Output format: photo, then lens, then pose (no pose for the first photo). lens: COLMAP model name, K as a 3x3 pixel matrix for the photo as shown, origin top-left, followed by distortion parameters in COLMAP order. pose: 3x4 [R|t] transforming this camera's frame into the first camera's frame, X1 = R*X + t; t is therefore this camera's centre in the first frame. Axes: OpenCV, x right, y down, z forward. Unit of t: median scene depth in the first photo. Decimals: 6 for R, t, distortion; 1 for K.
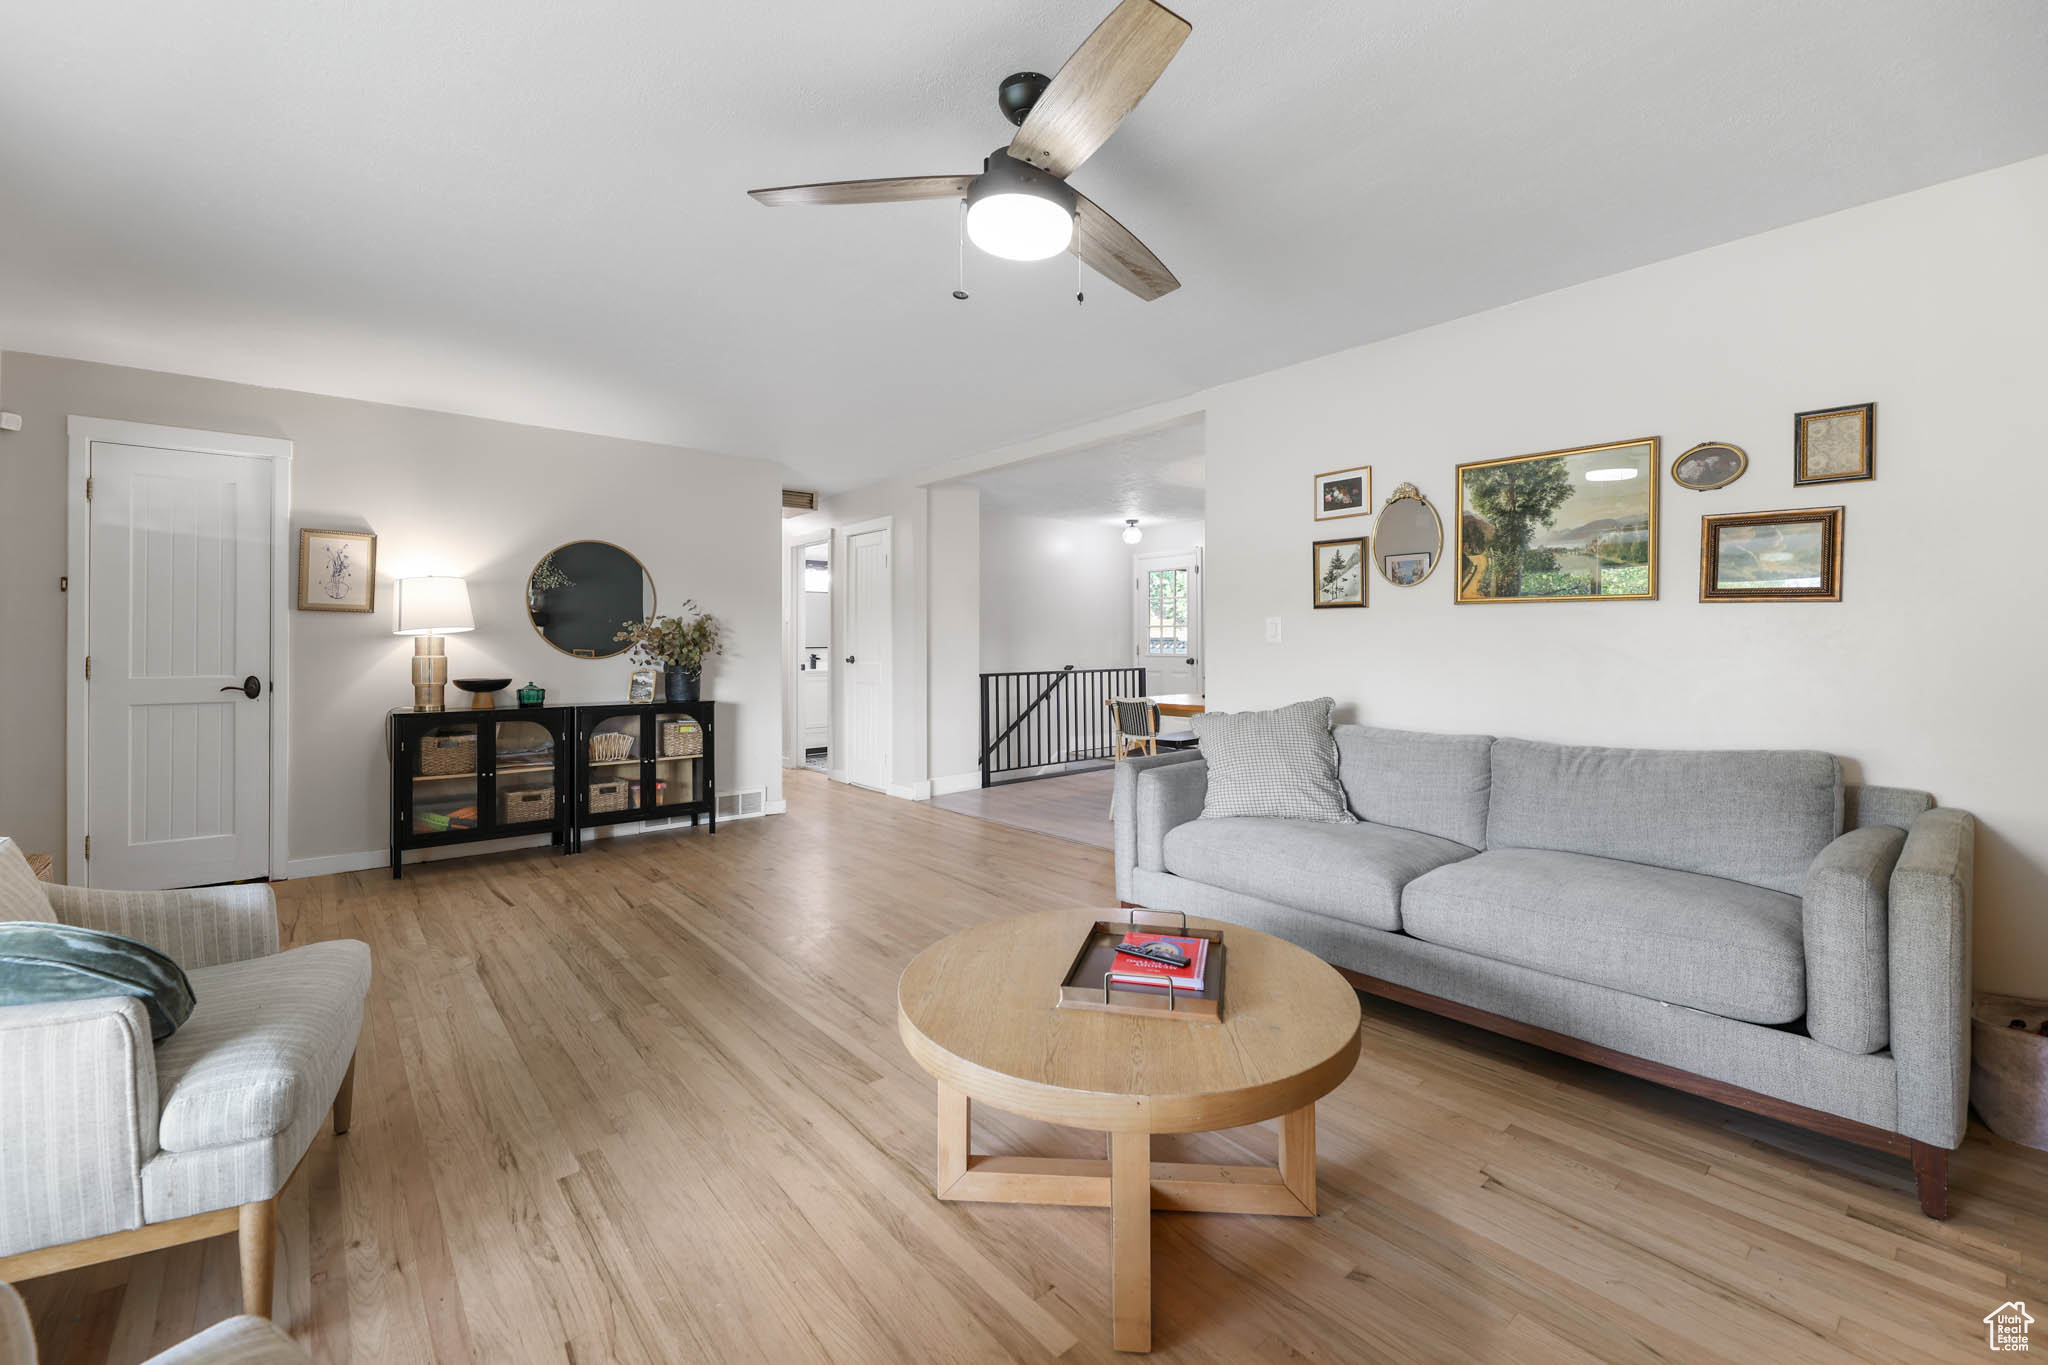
lens RADIAL K [[851.7, 0, 1075.7], [0, 851.7, 651.7], [0, 0, 1]] dist [-0.001699, -0.002174]
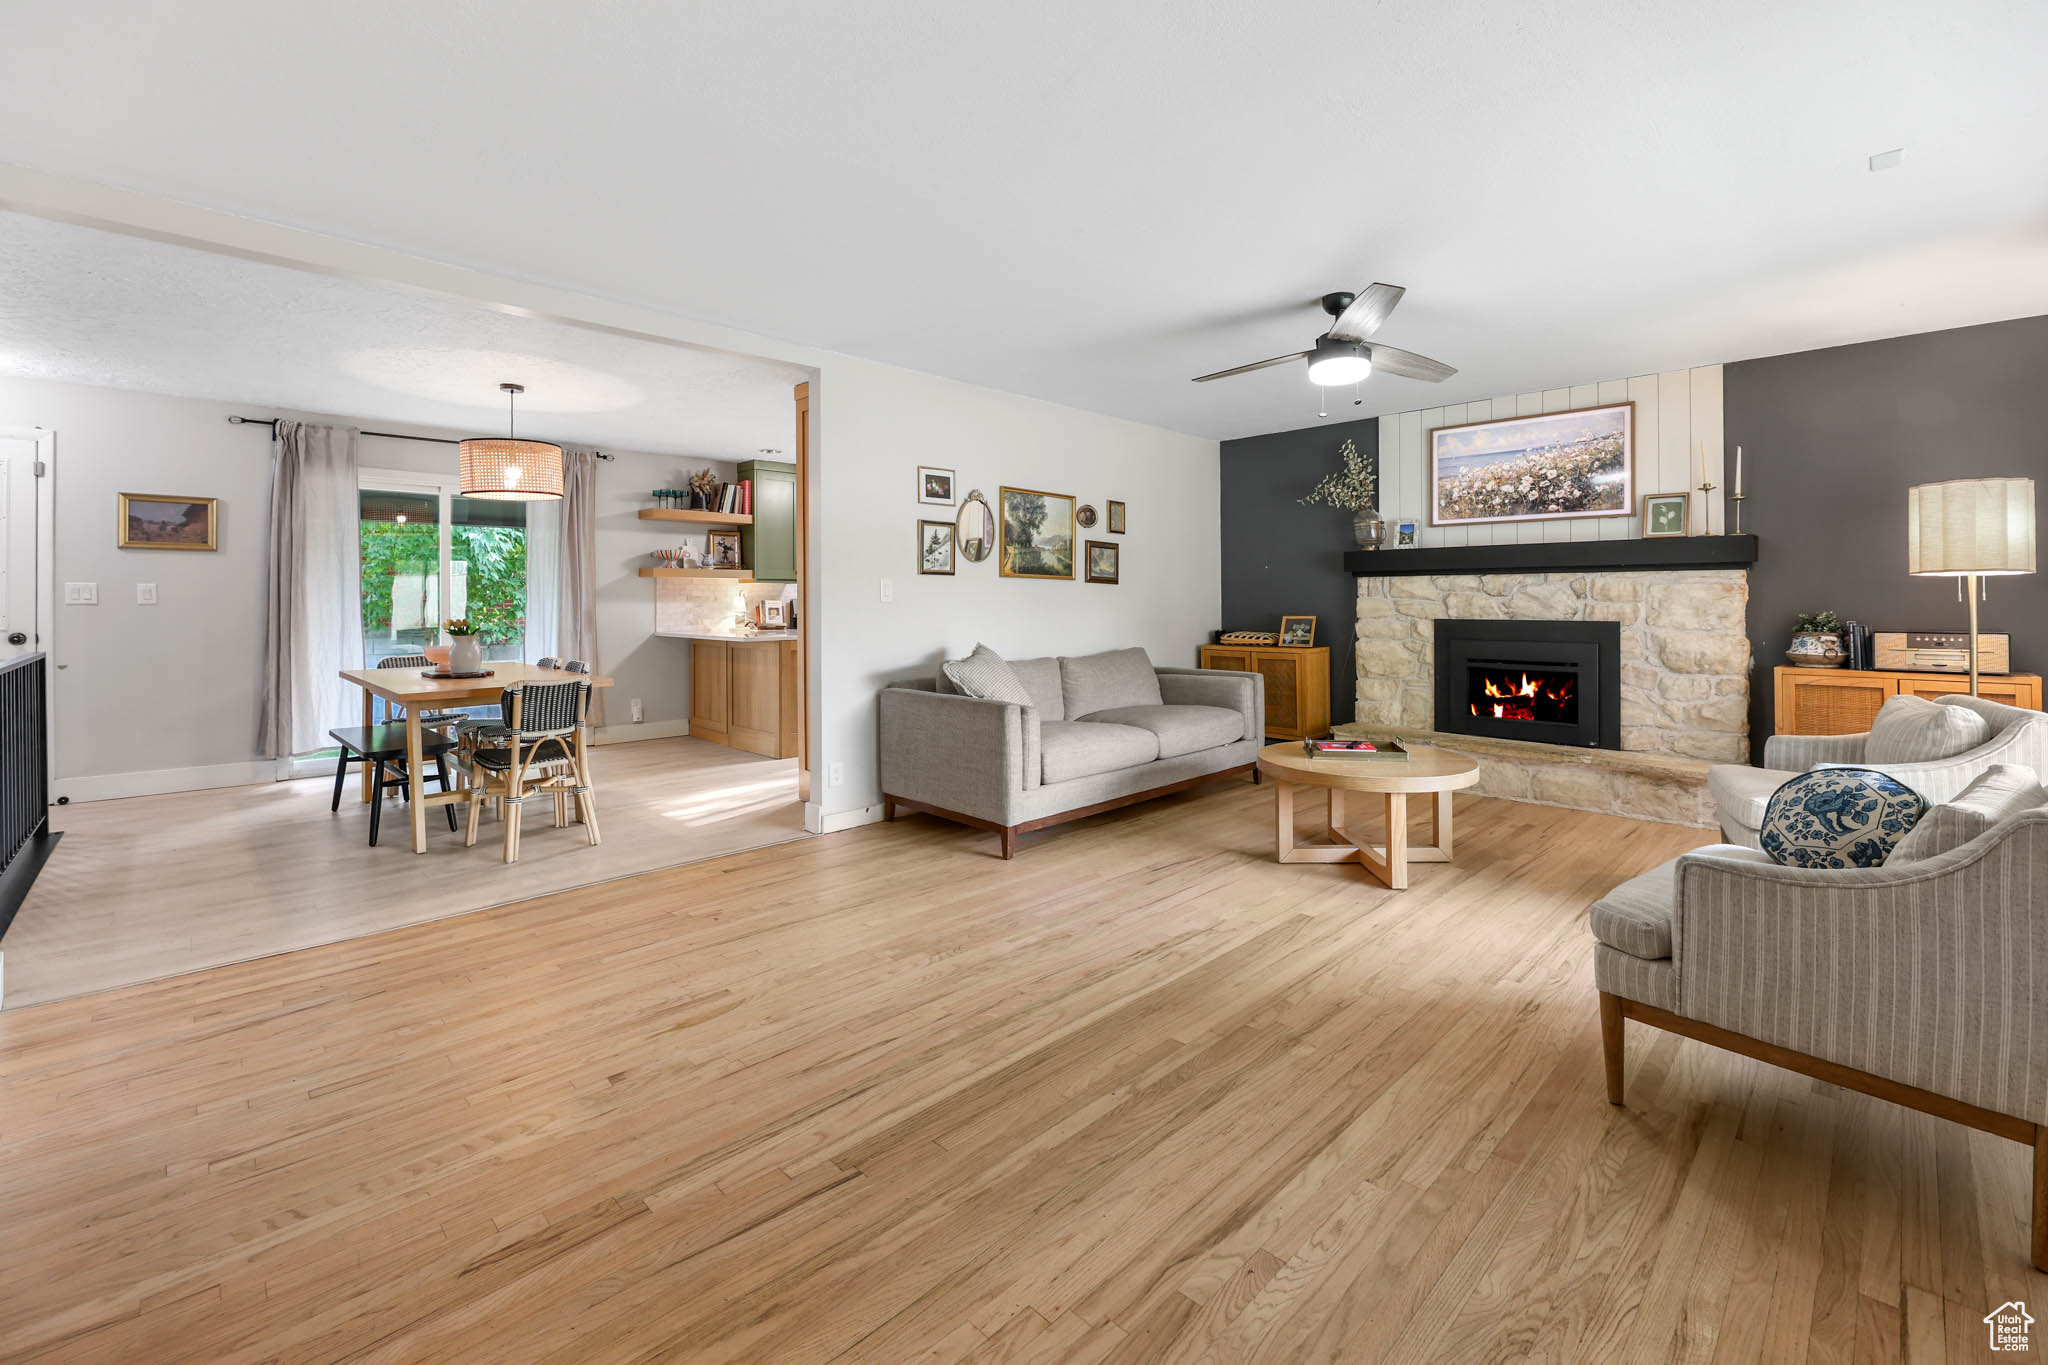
lens RADIAL K [[851.7, 0, 1017.0], [0, 851.7, 600.8], [0, 0, 1]] dist [-0.001699, -0.002174]
pose [[-0.031668, 0.004399, 0.999489, -0.869236], [0.015547, 0.999871, -0.003909, -0.004493], [-0.999378, 0.015415, -0.031732, 0.817103]]
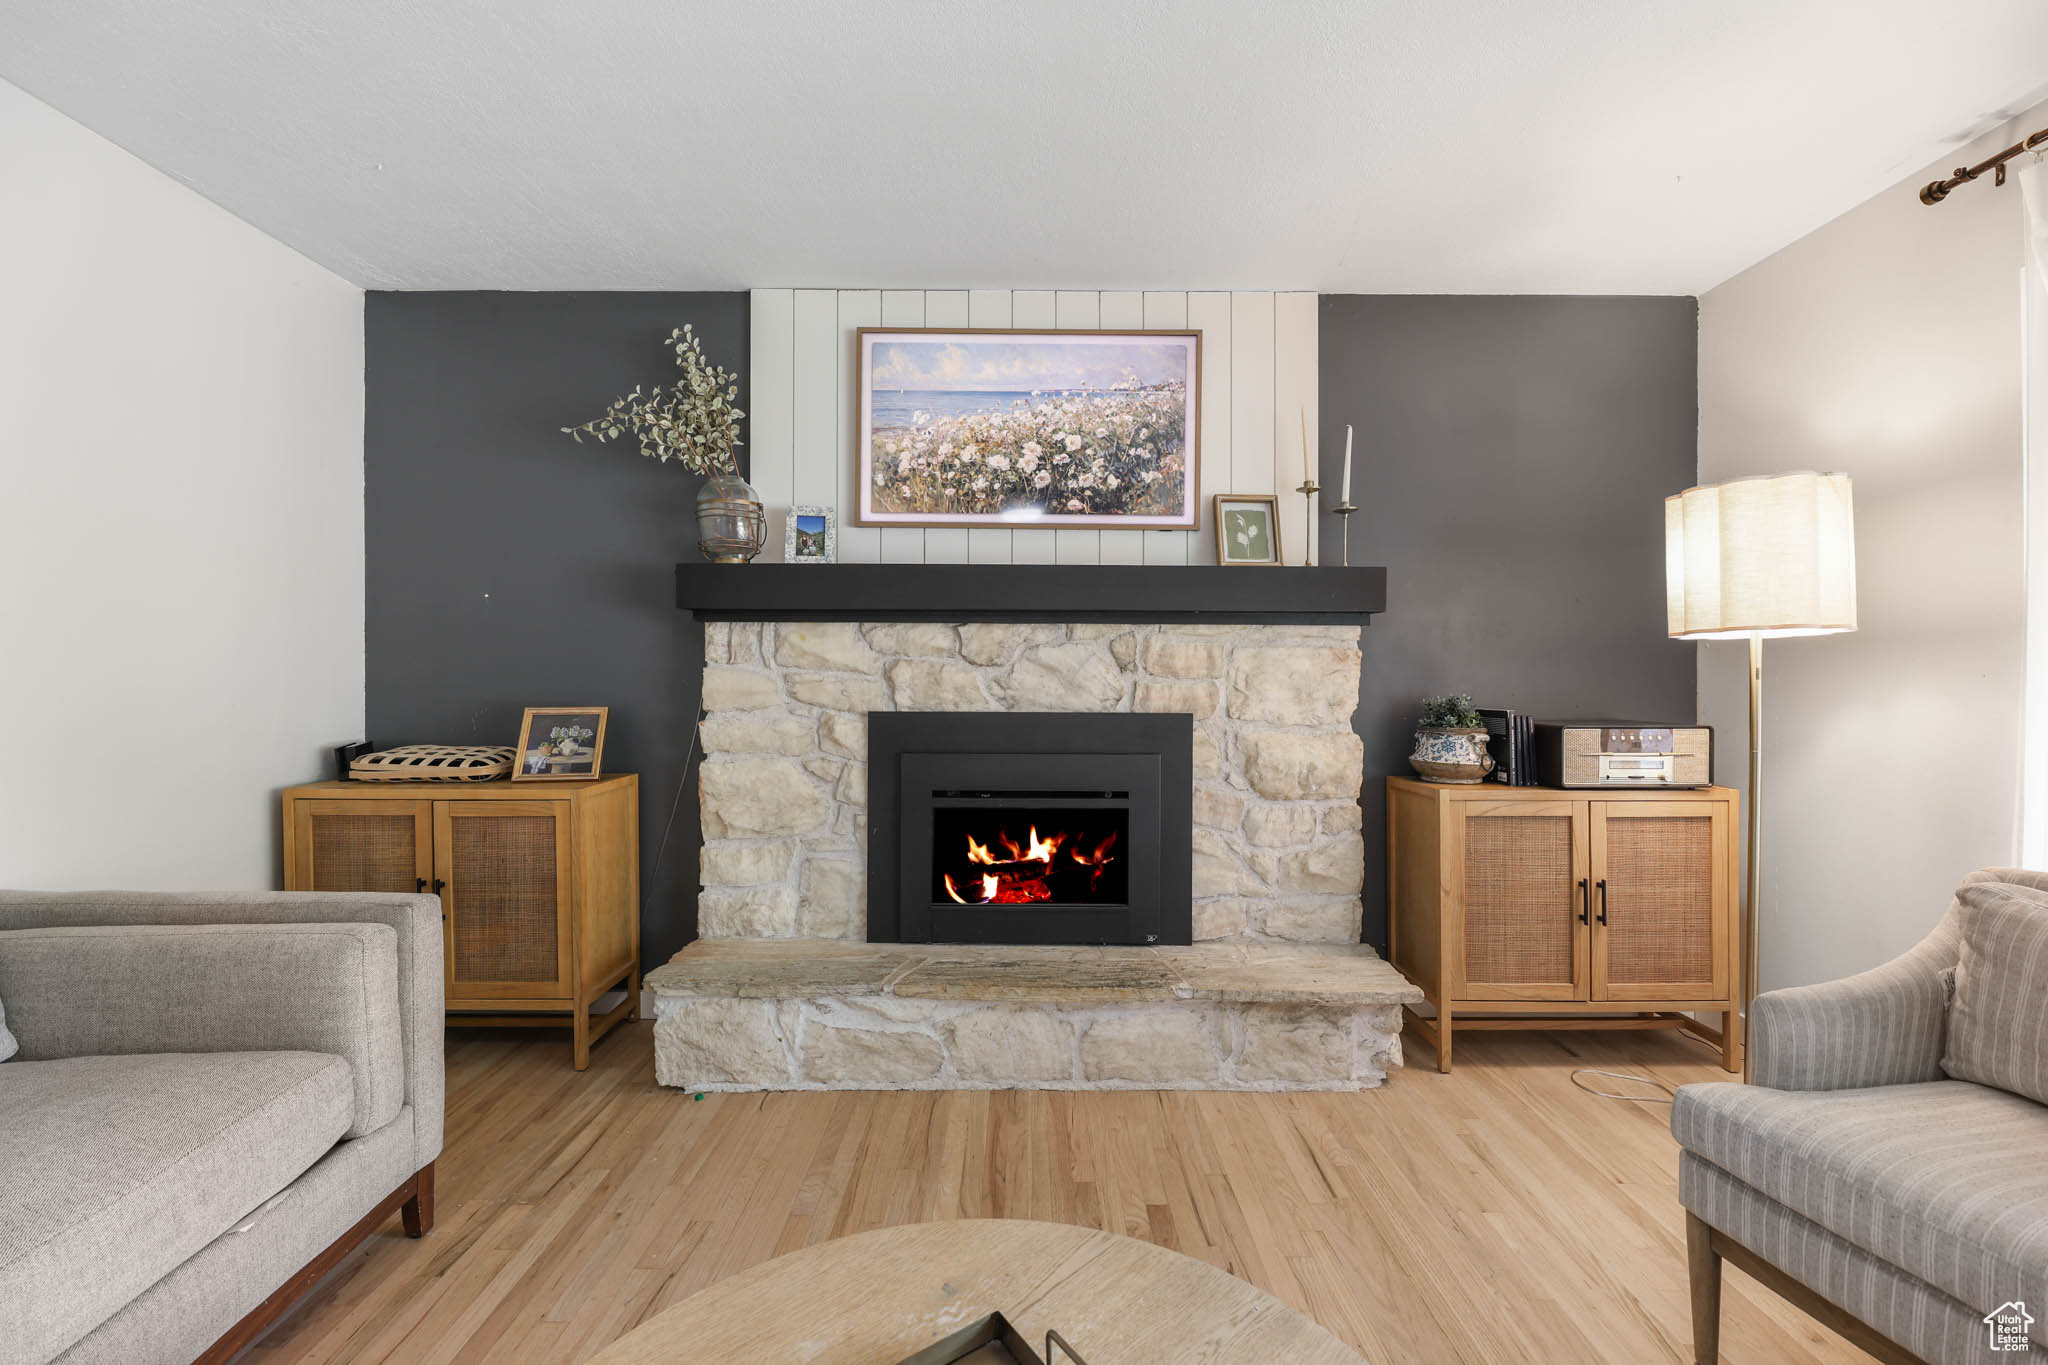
lens RADIAL K [[851.7, 0, 1053.8], [0, 851.7, 678.2], [0, 0, 1]] dist [-0.001699, -0.002174]
pose [[-0.758740, -0.000110, 0.651394, -0.086281], [0.007461, 0.999933, 0.008859, -0.001244], [-0.651351, 0.011582, -0.758688, 0.521721]]
